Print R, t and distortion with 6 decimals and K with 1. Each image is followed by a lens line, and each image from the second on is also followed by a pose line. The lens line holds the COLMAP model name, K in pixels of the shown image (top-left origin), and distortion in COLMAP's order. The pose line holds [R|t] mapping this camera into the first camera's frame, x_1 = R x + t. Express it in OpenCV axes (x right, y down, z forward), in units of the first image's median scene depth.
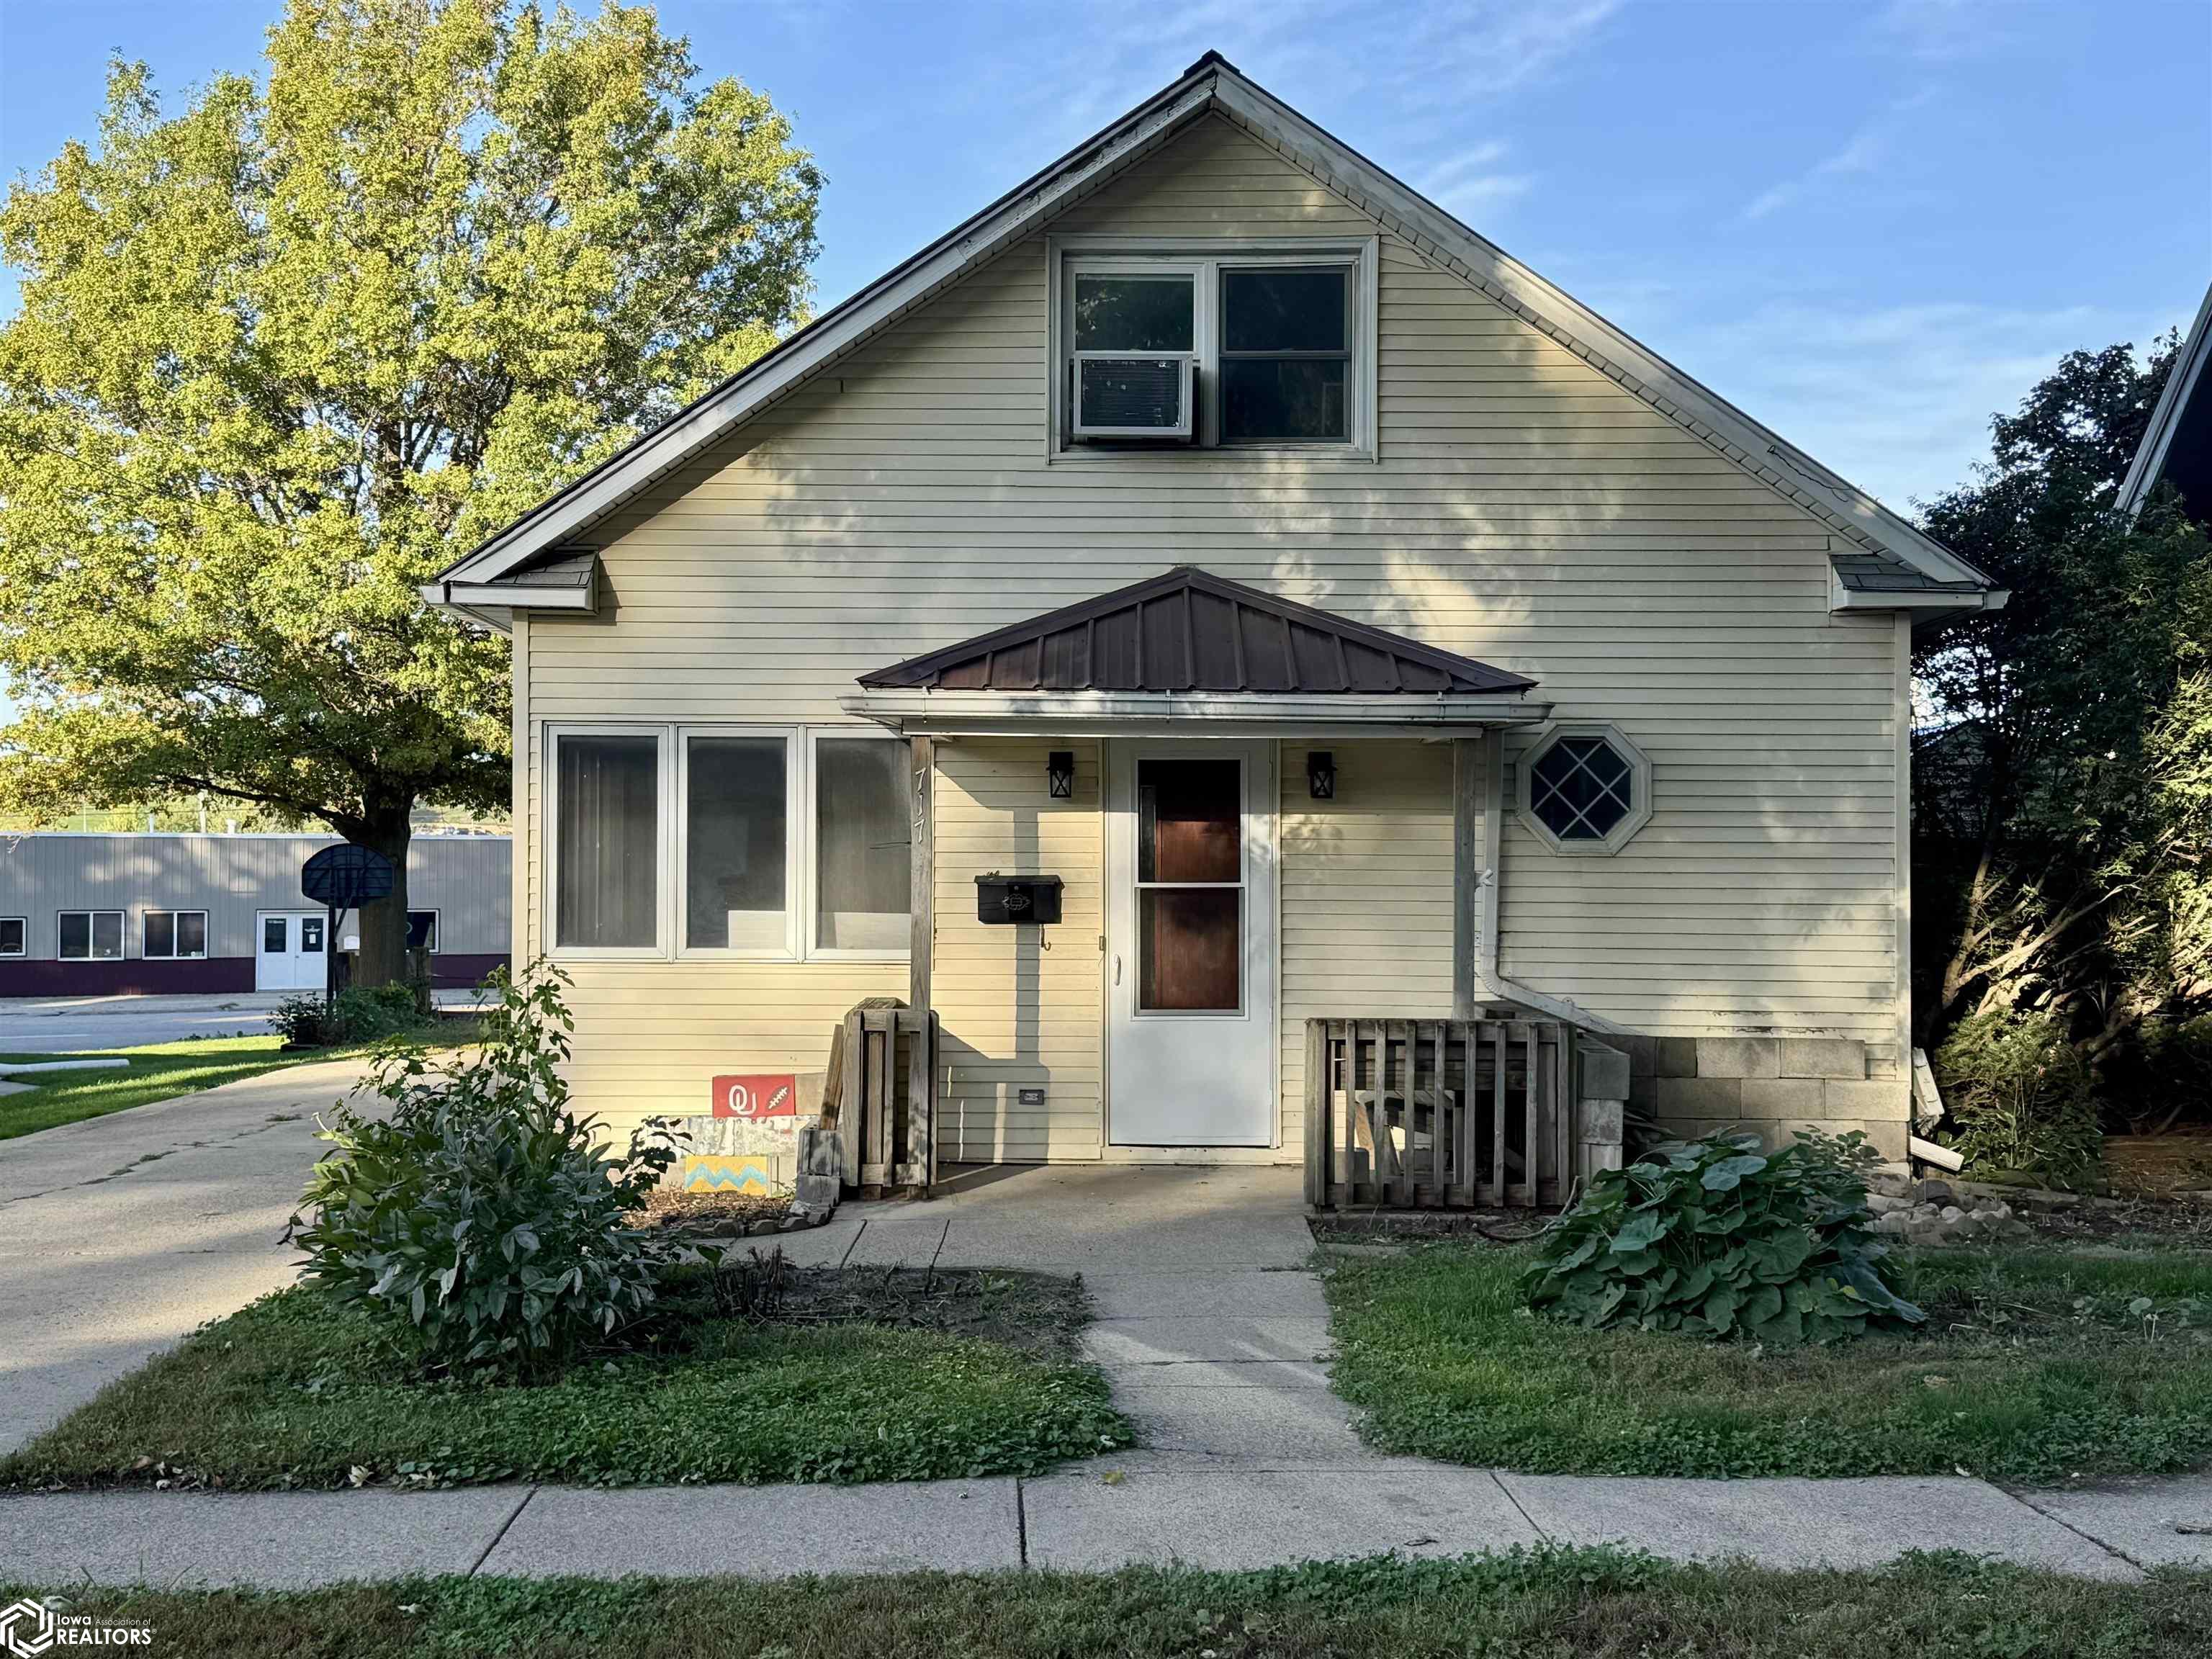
lens RADIAL K [[2757.2, 0, 1106.0], [0, 2757.2, 829.5], [0, 0, 1]] dist [0.144744, 0.002400]
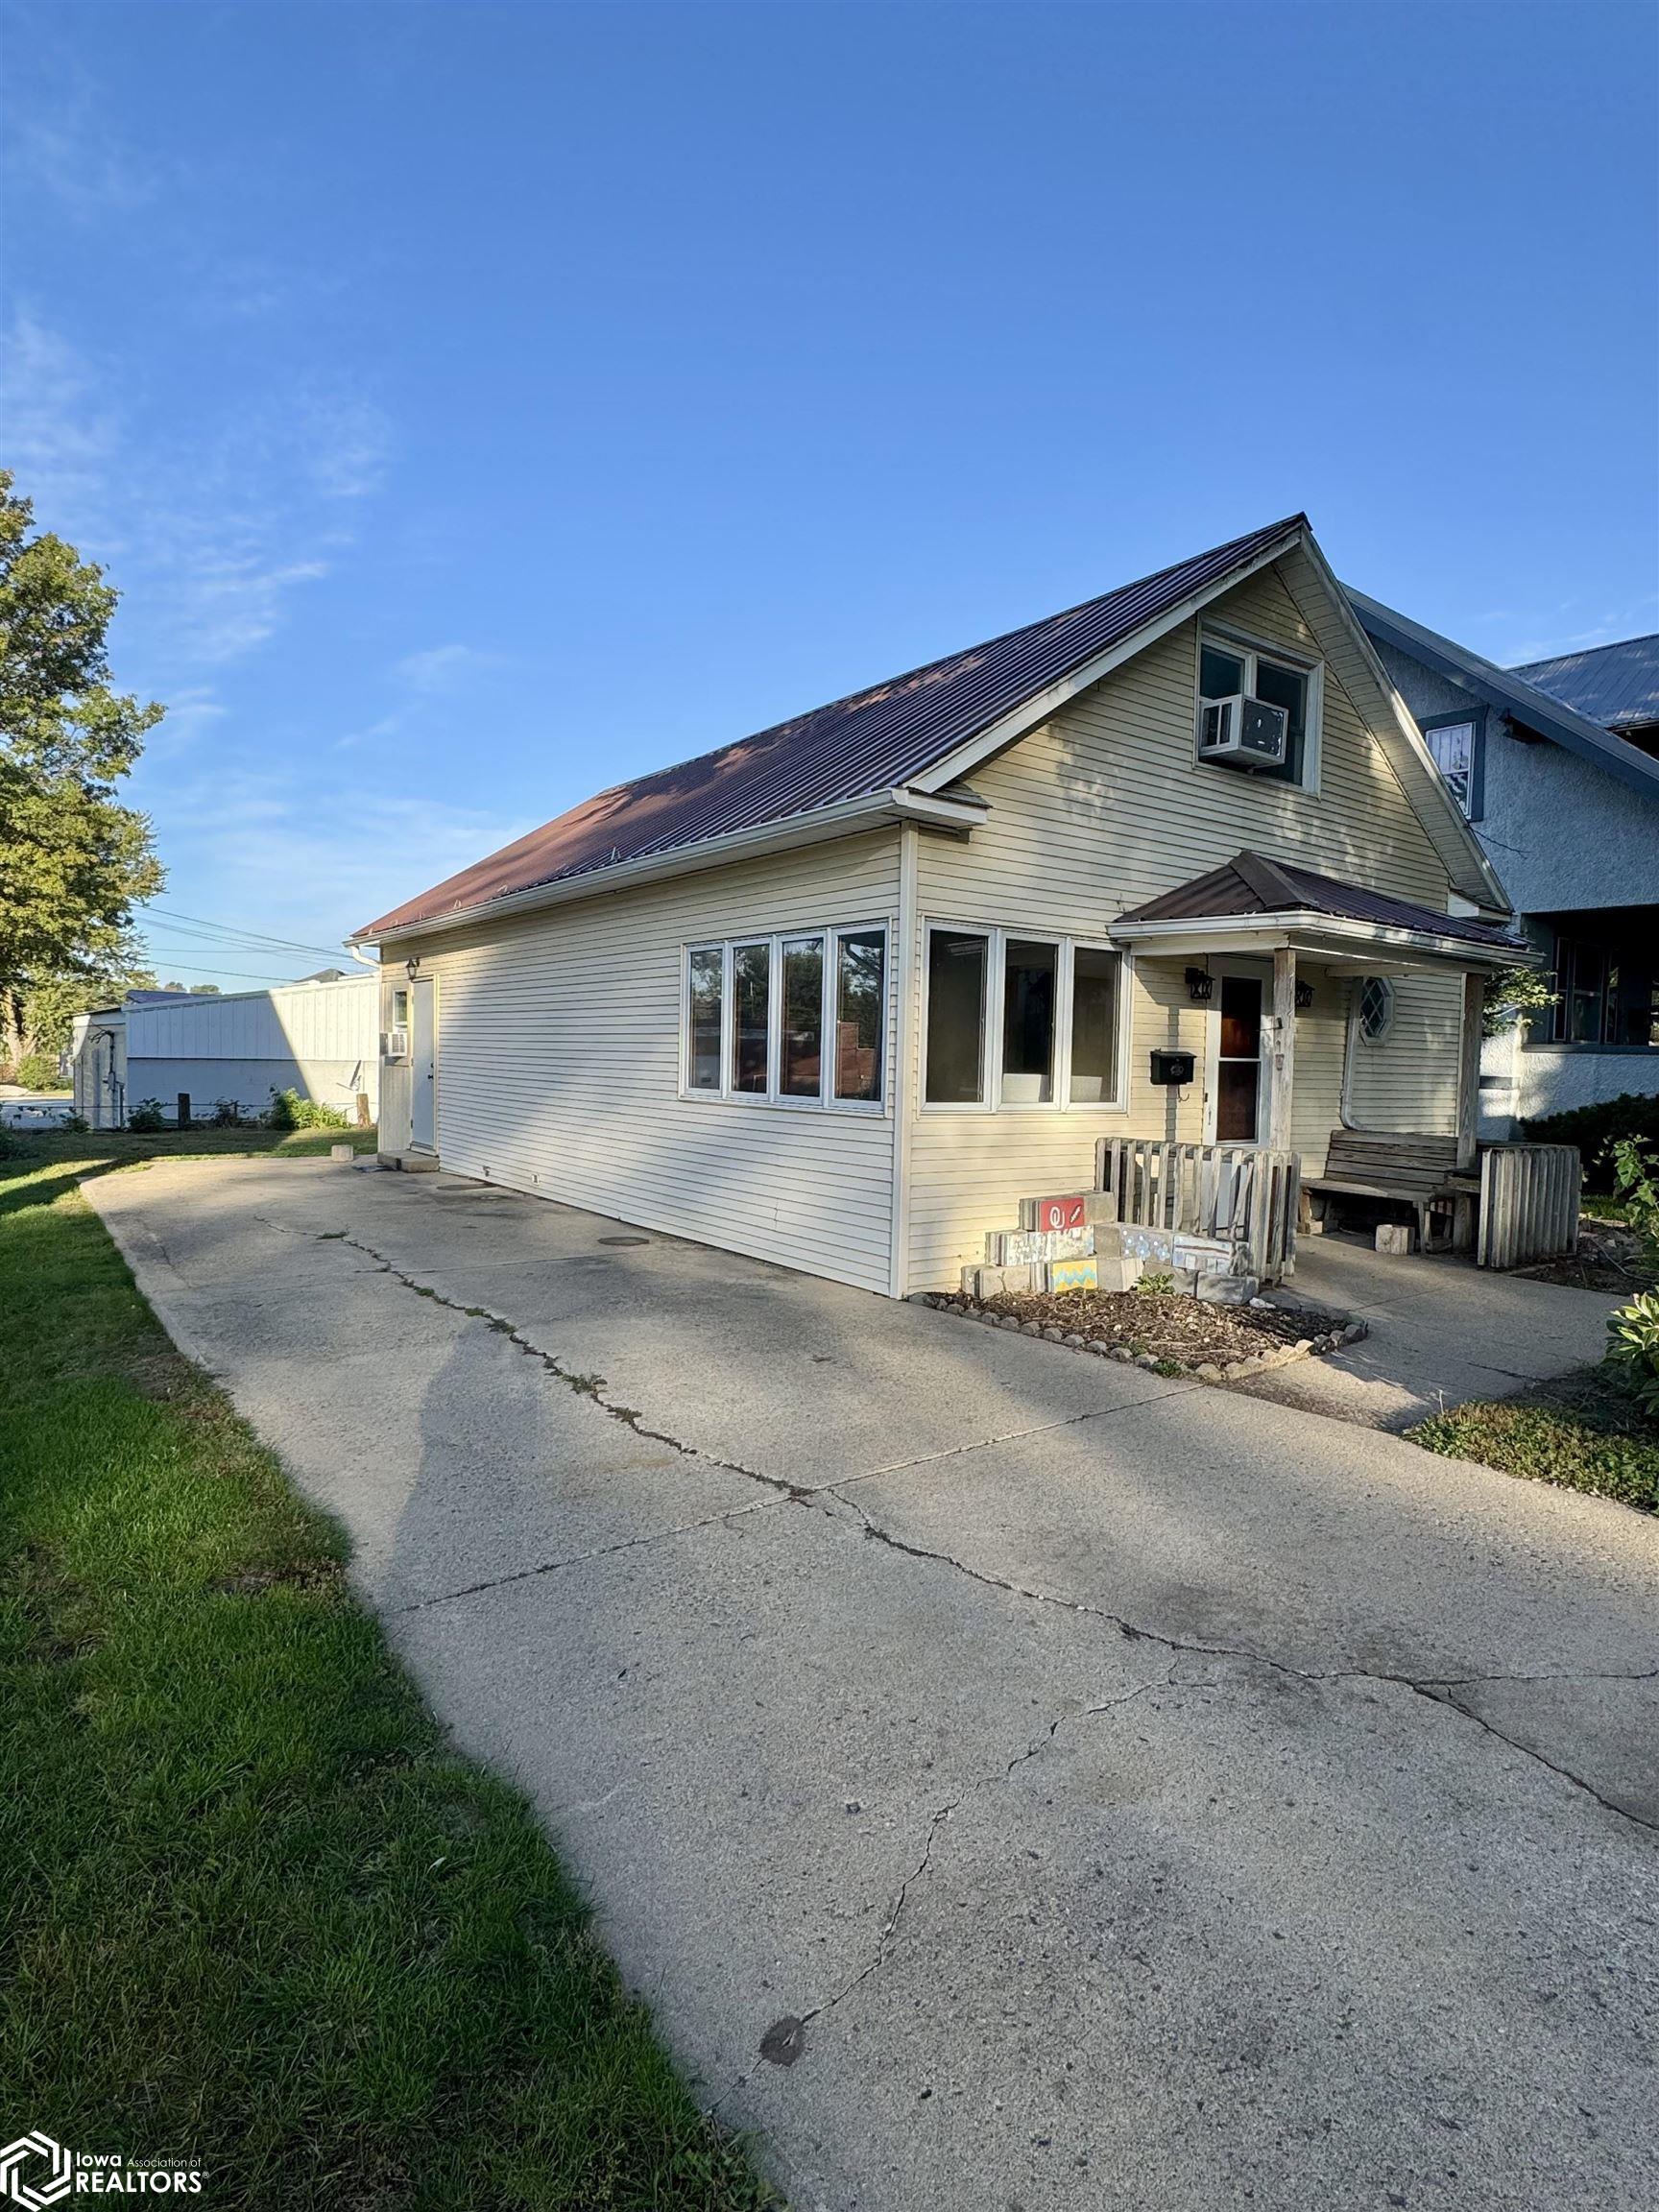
lens RADIAL K [[1173.3, 0, 829.5], [0, 1173.3, 1106.0], [0, 0, 1]] dist [0.000962, 0.000075]
pose [[0.800785, -0.007884, 0.598900, -0.546116], [-0.031383, 0.997988, 0.055100, 0.016778], [-0.598129, -0.062919, 0.798926, 0.610601]]
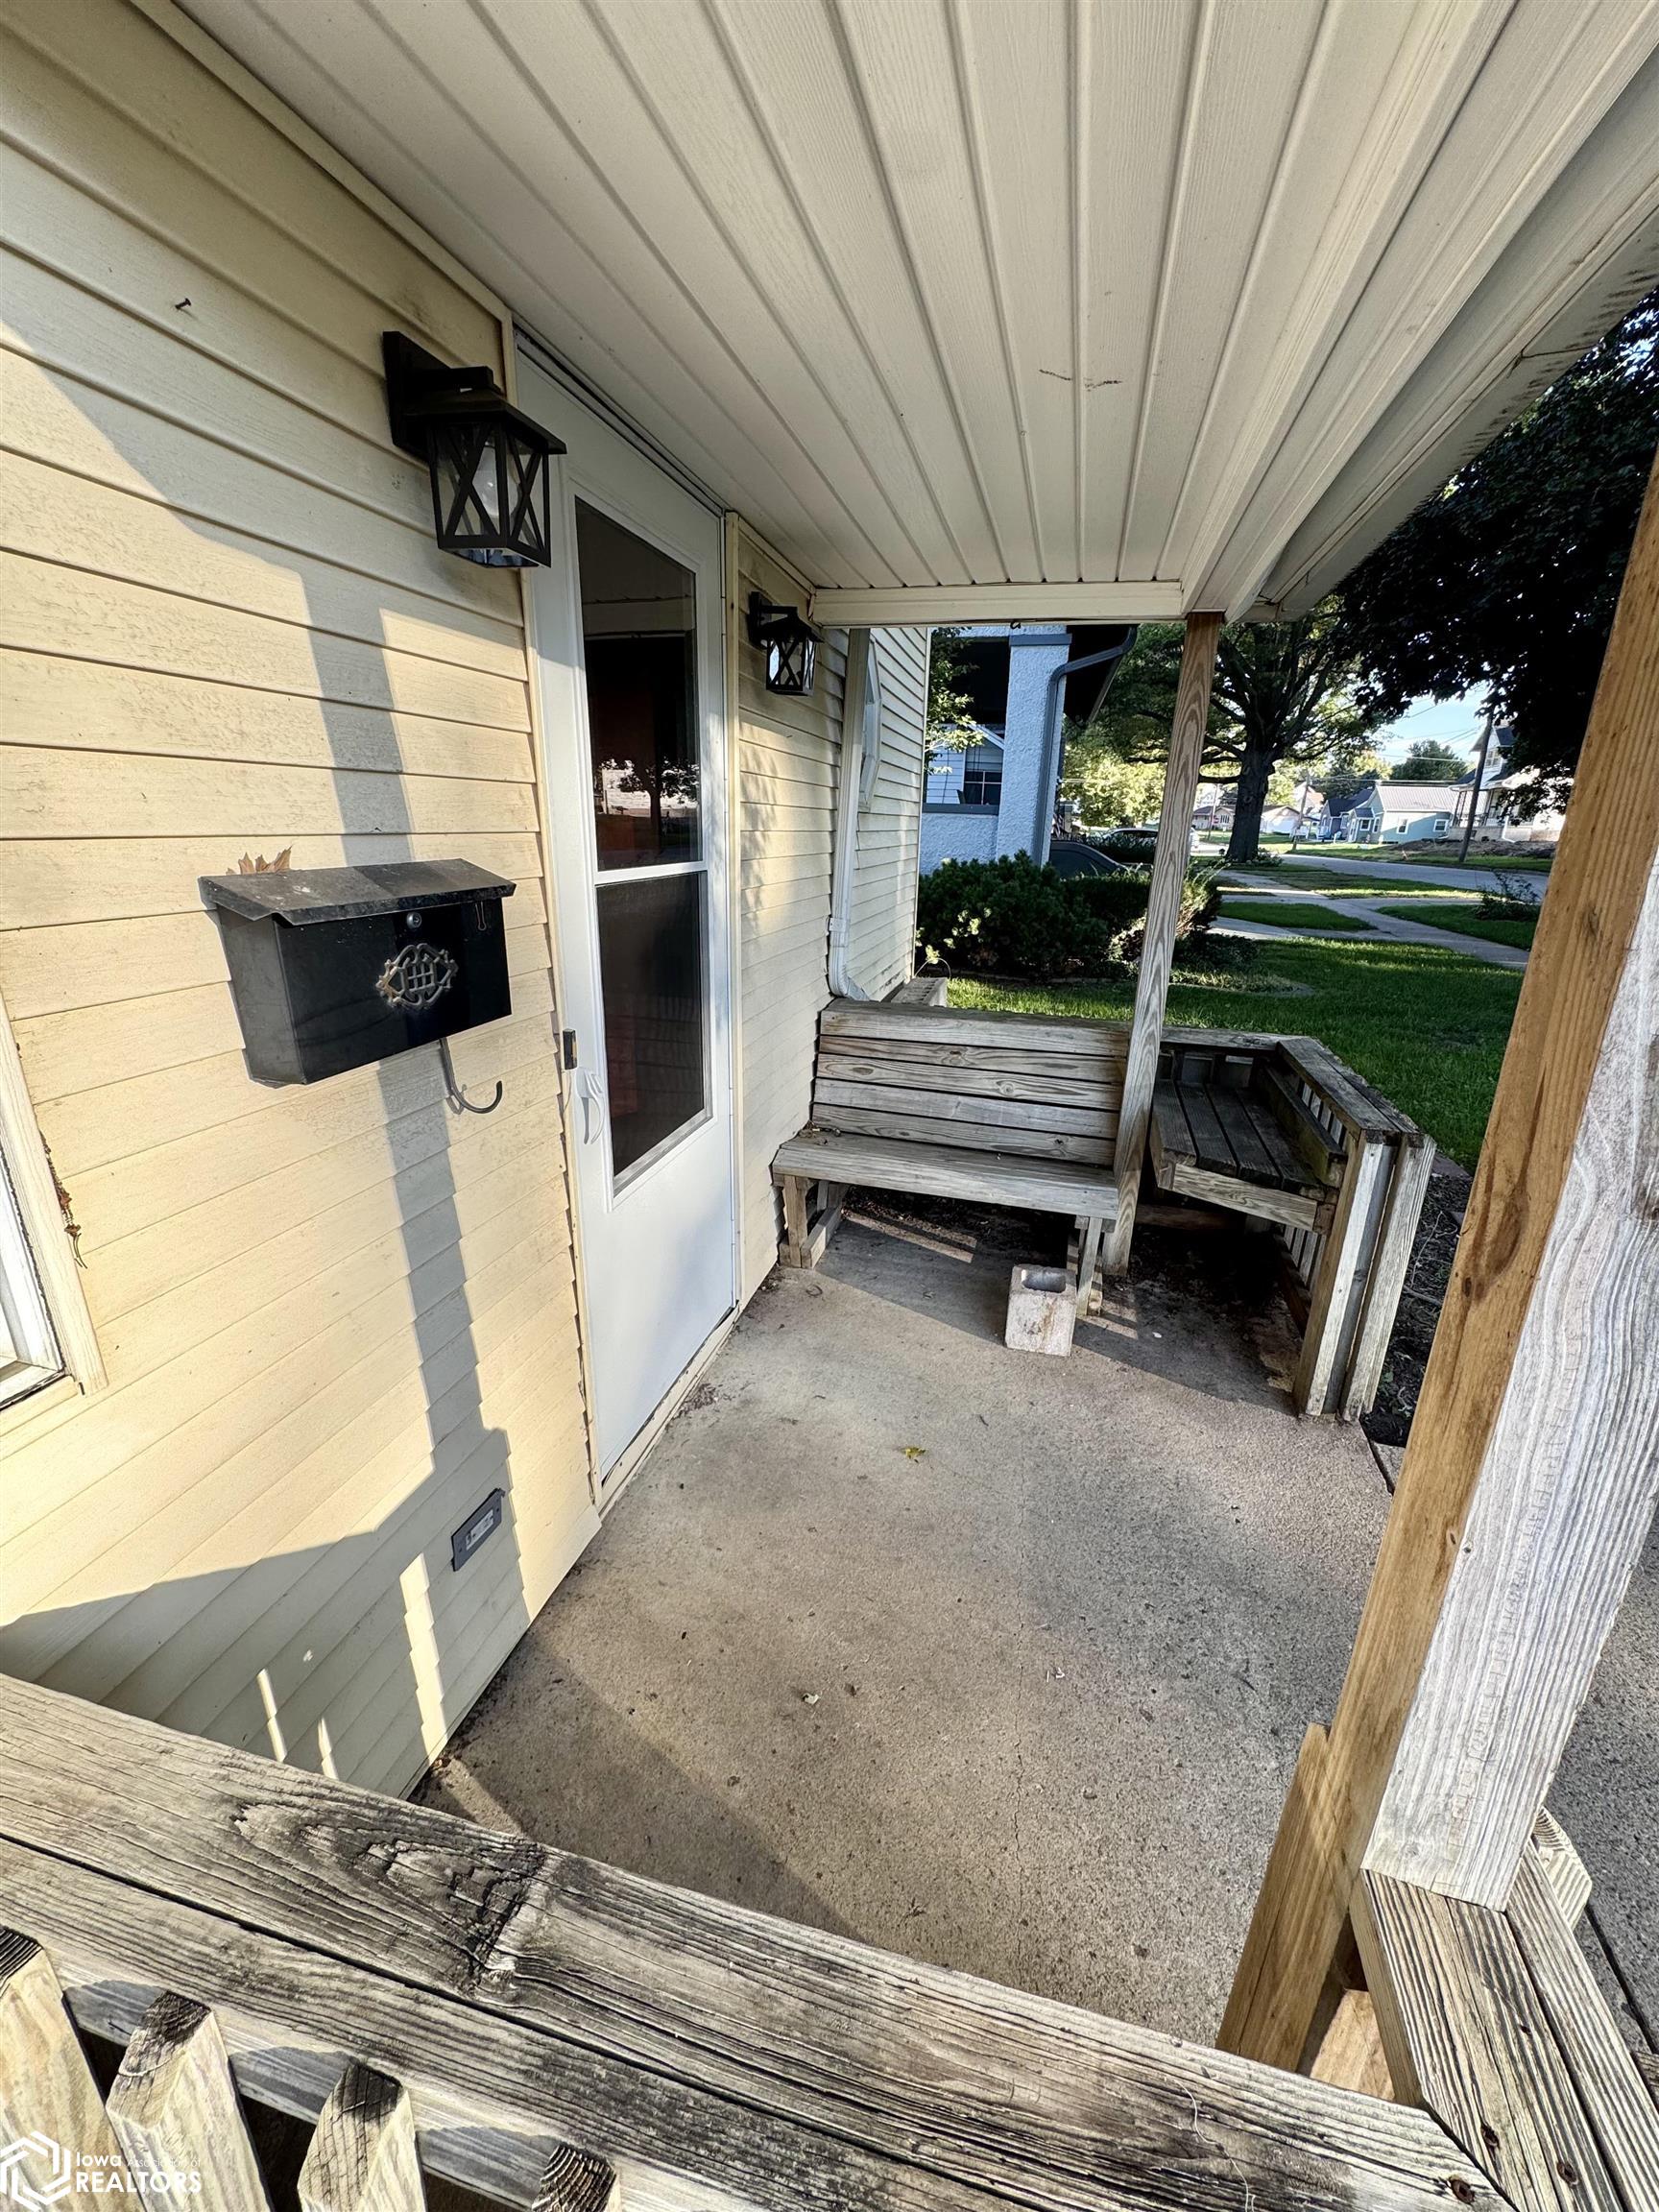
lens RADIAL K [[886.3, 0, 864.8], [0, 886.3, 1111.9], [0, 0, 1]] dist [0.000362, 0.000017]
pose [[0.212740, -0.302548, 0.929089, -0.103679], [-0.045583, 0.946747, 0.318735, 0.009969], [-0.976045, -0.110159, 0.187620, 0.936483]]
